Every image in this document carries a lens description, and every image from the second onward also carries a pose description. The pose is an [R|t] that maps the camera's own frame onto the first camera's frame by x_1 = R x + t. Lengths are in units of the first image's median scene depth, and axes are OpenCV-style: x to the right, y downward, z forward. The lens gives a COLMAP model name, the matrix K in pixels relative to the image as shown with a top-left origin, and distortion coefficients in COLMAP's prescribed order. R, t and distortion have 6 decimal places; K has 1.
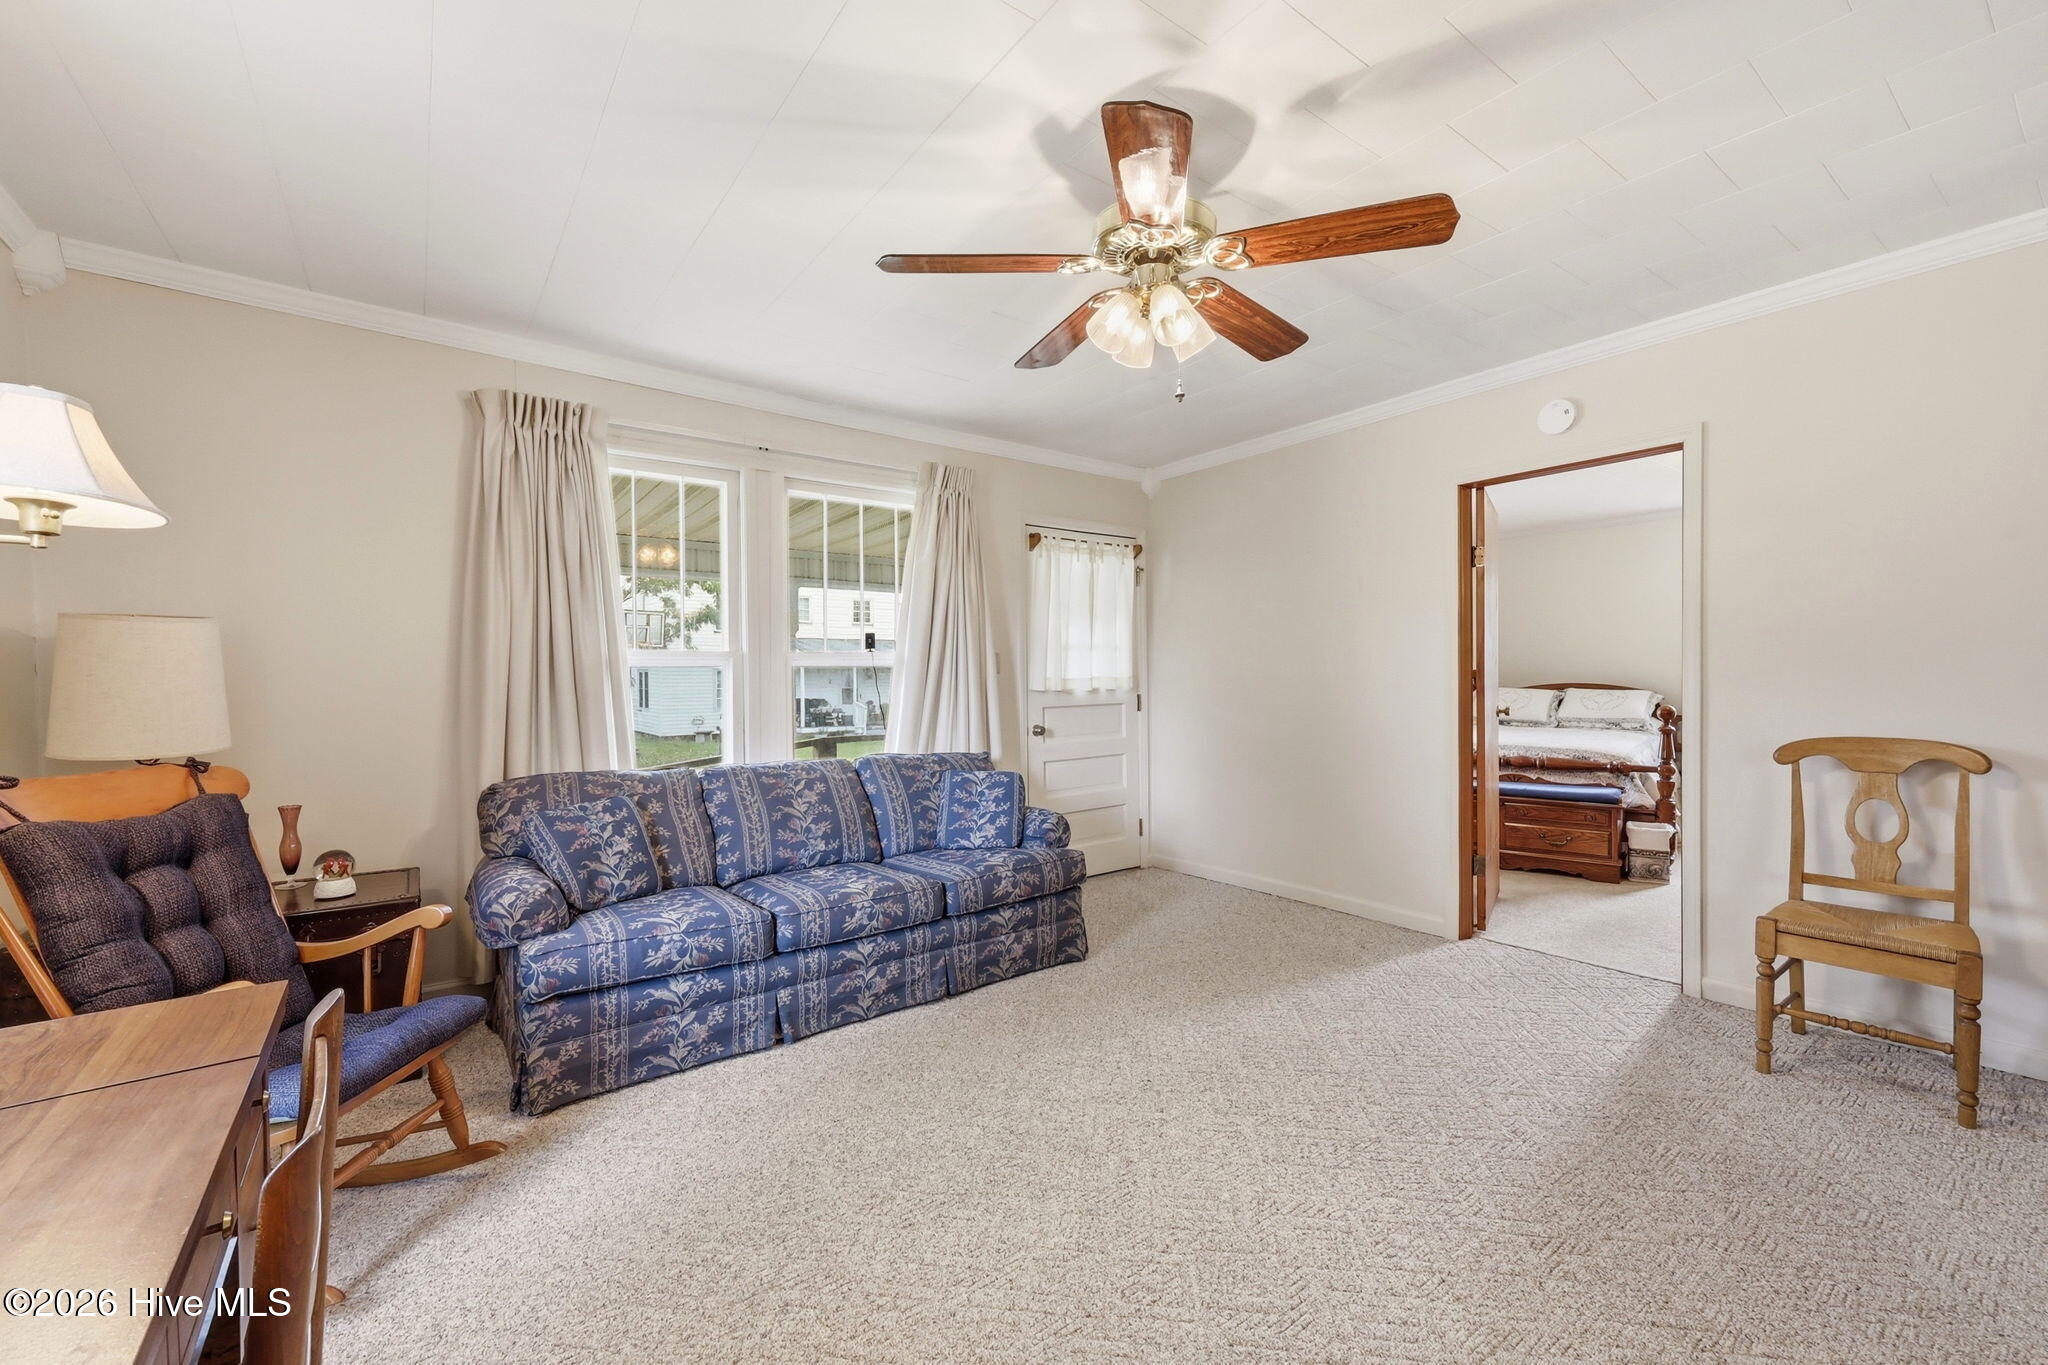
lens RADIAL K [[829.4, 0, 1031.7], [0, 829.4, 682.2], [0, 0, 1]] dist [-0.002224, -0.000133]
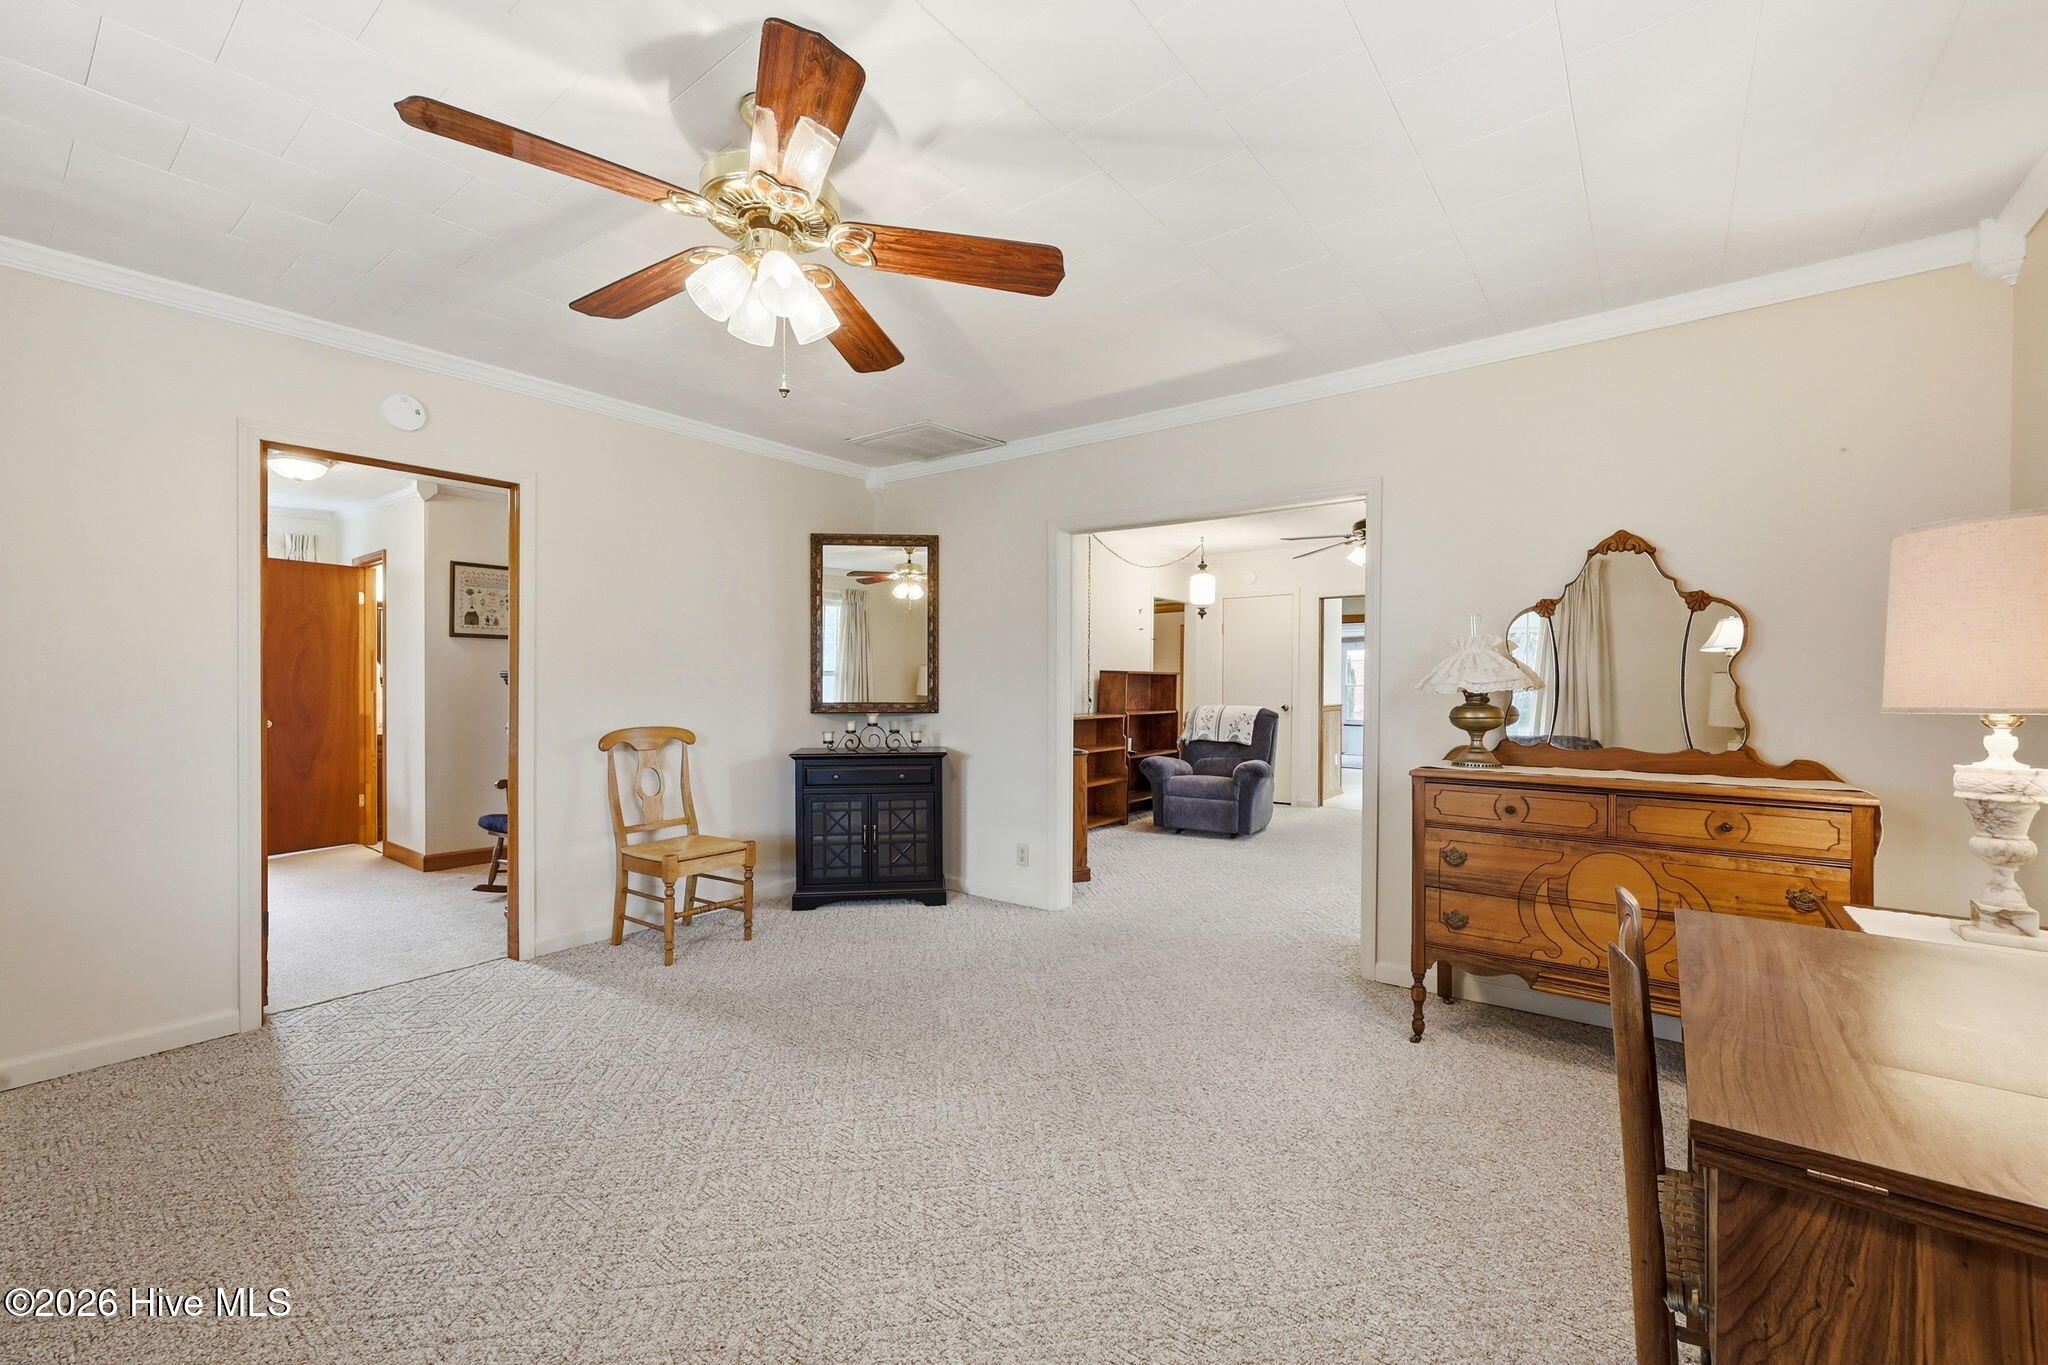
lens RADIAL K [[829.4, 0, 1029.3], [0, 829.4, 685.7], [0, 0, 1]] dist [-0.002224, -0.000133]
pose [[-0.287071, 0.005279, 0.957895, -0.597736], [0.006693, 0.999971, -0.003505, 0.000925], [-0.957886, 0.005405, -0.287099, 0.734988]]
